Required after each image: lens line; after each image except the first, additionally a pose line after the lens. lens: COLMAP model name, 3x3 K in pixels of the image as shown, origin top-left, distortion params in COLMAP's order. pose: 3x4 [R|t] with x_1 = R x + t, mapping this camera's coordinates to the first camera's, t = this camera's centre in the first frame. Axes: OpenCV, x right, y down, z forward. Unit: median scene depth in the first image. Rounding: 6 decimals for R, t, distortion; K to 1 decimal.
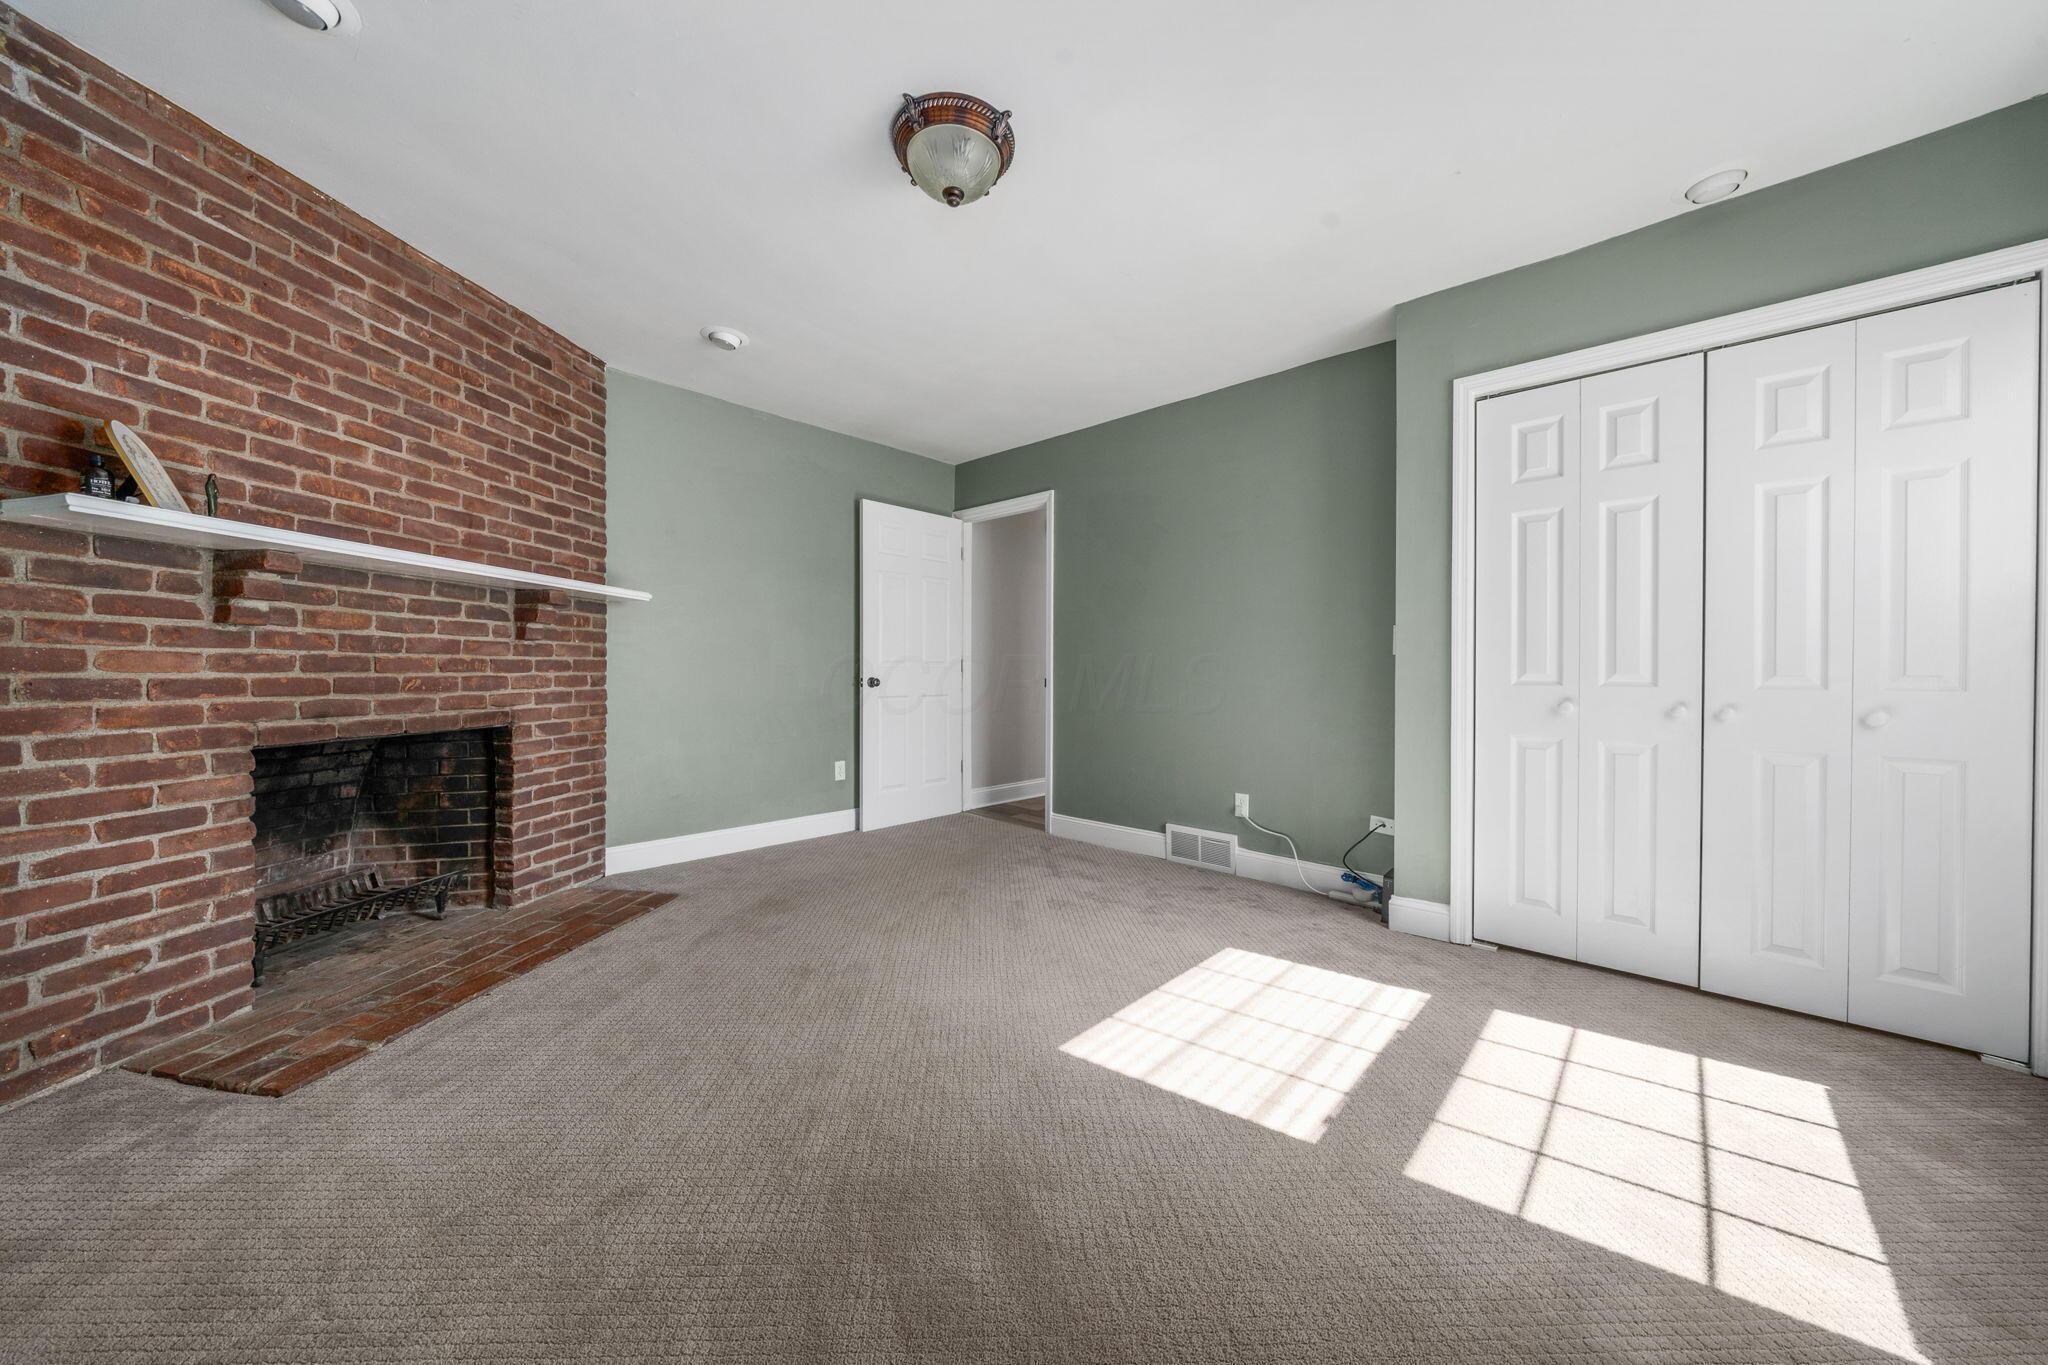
lens RADIAL K [[798.6, 0, 1024.0], [0, 798.6, 682.5], [0, 0, 1]] dist [-0.002225, -0.000202]
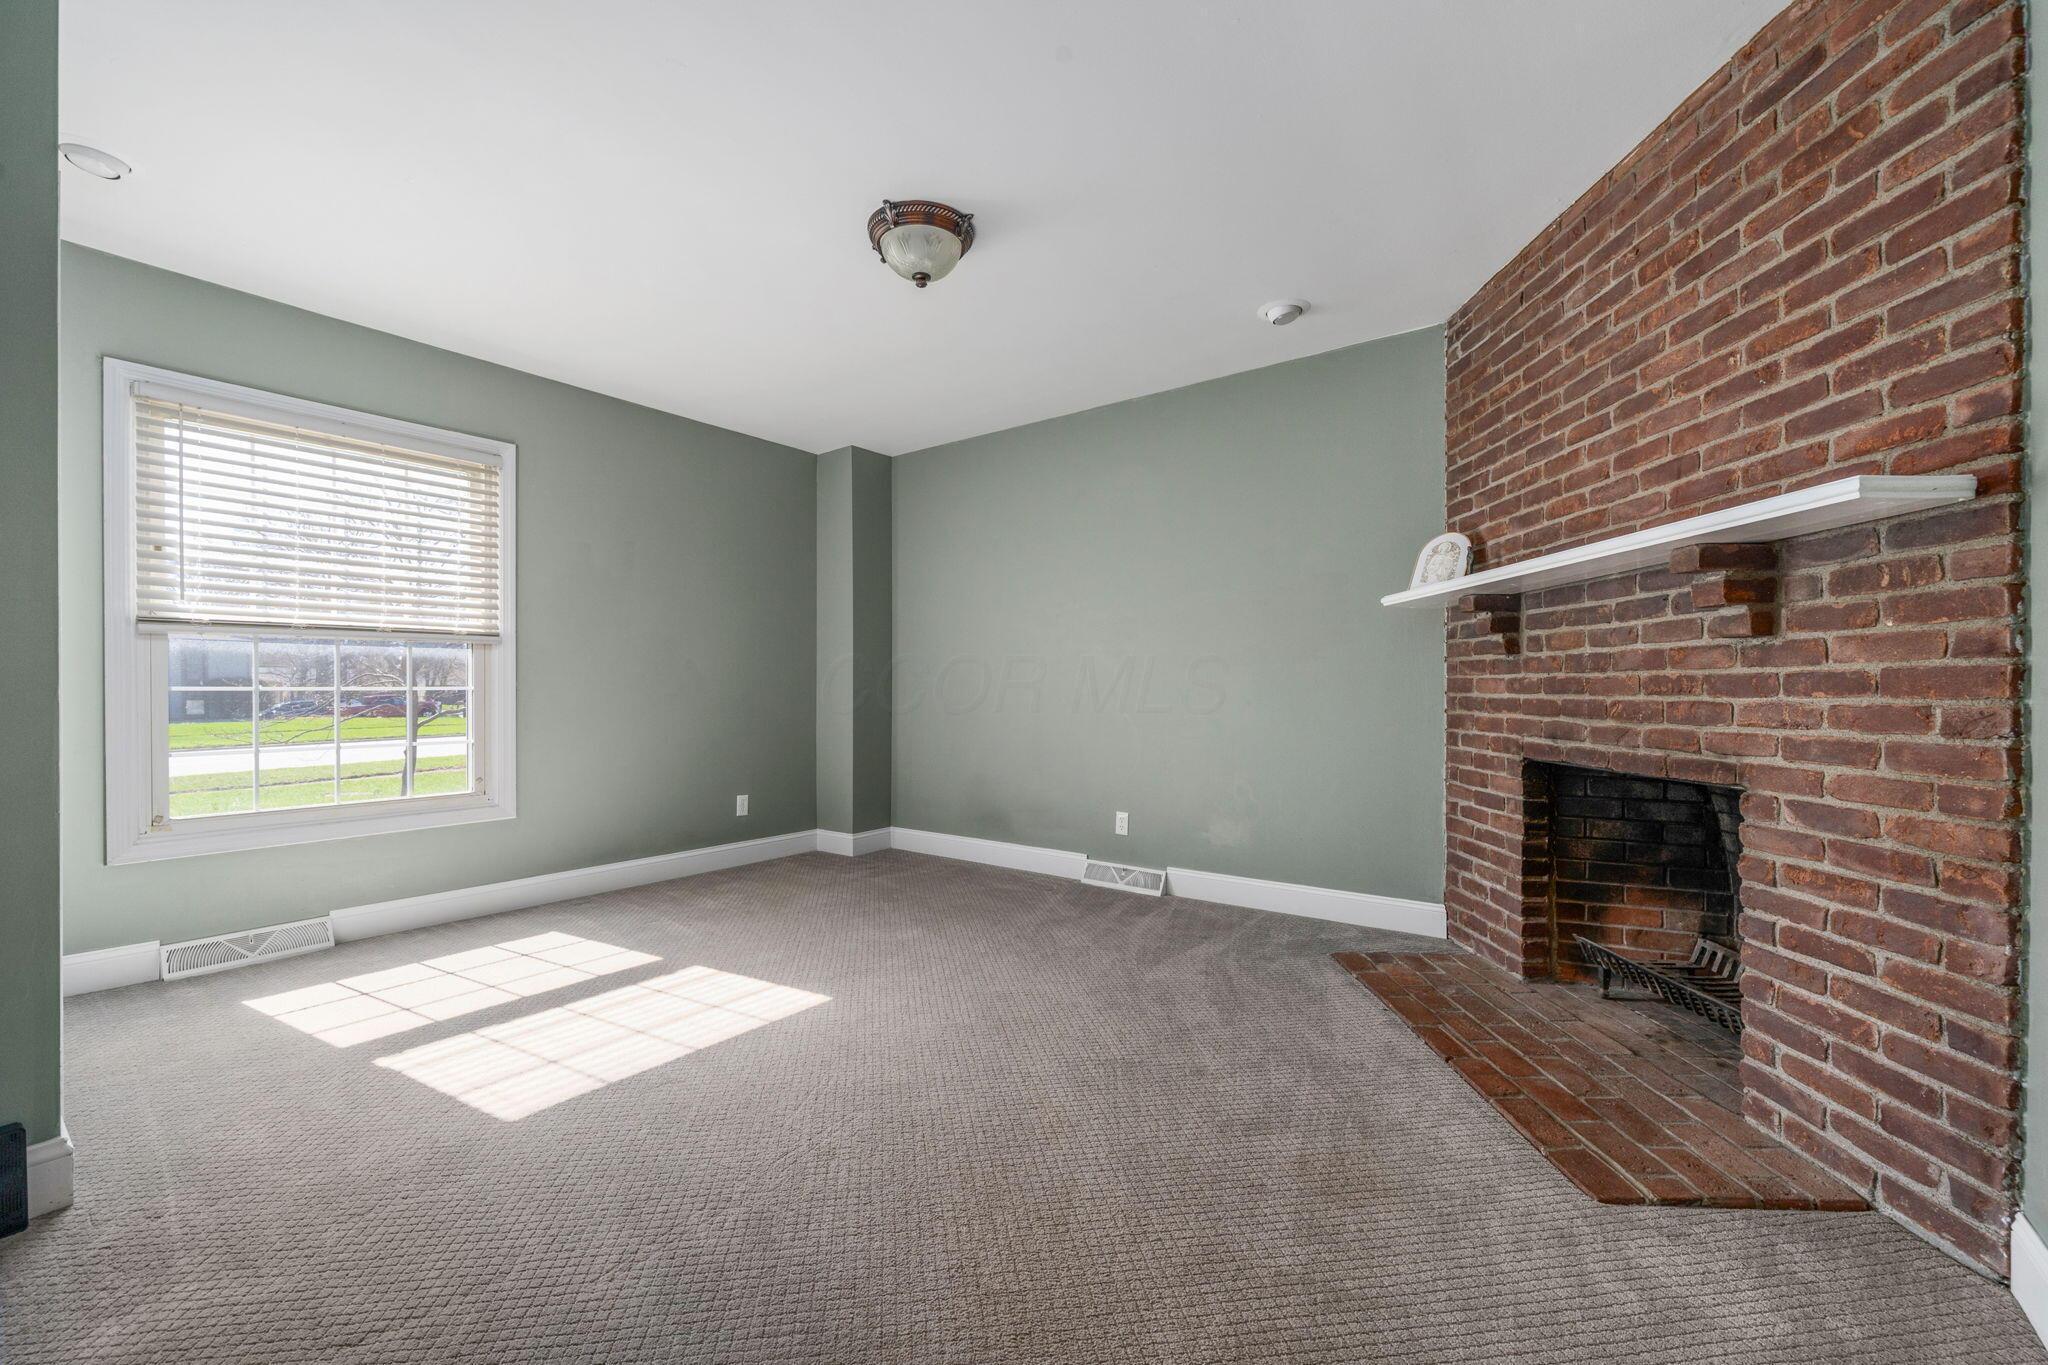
lens RADIAL K [[798.6, 0, 1024.0], [0, 798.6, 682.5], [0, 0, 1]] dist [-0.002225, -0.000202]
pose [[-0.992683, -0.003825, -0.120687, -0.072718], [-0.004586, 0.999971, 0.006035, -0.025163], [0.120660, 0.006545, -0.992672, 1.588039]]
